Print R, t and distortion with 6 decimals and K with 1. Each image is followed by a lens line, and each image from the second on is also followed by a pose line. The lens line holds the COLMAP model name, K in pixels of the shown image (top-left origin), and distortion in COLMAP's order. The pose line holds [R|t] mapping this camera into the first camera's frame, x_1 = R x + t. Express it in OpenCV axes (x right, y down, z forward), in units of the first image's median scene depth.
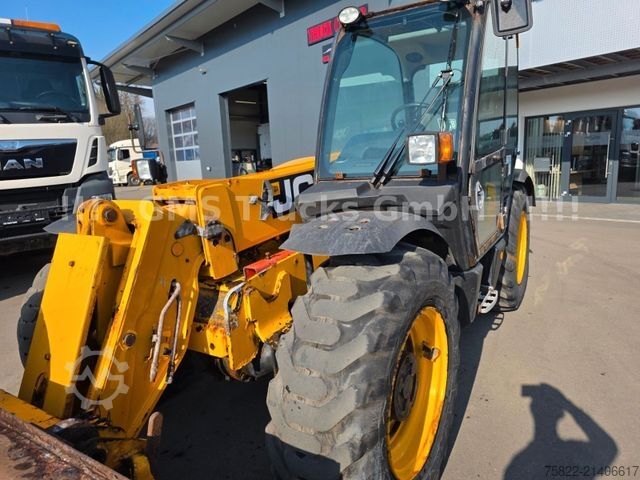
lens RADIAL K [[457.9, 0, 334.4], [0, 457.9, 230.7], [0, 0, 1]] dist [0.033436, -0.025715]
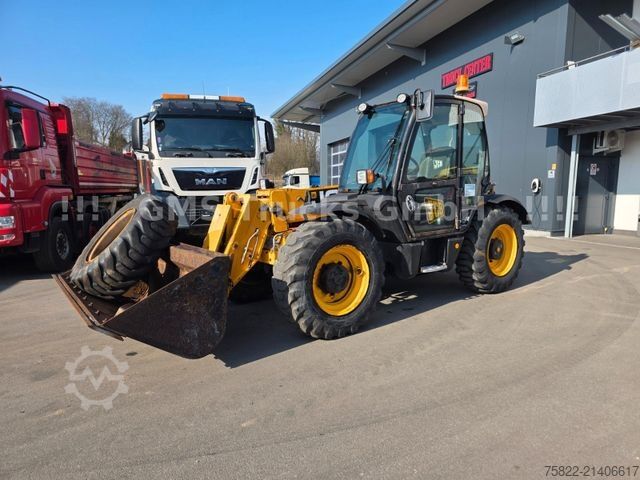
lens RADIAL K [[461.6, 0, 320.0], [0, 461.6, 240.0], [0, 0, 1]] dist [0.075584, -0.069059]
pose [[0.924597, 0.080723, -0.372296, 0.319920], [-0.097579, 0.994872, -0.026626, 0.074923], [0.368237, 0.060947, 0.927732, -0.413508]]
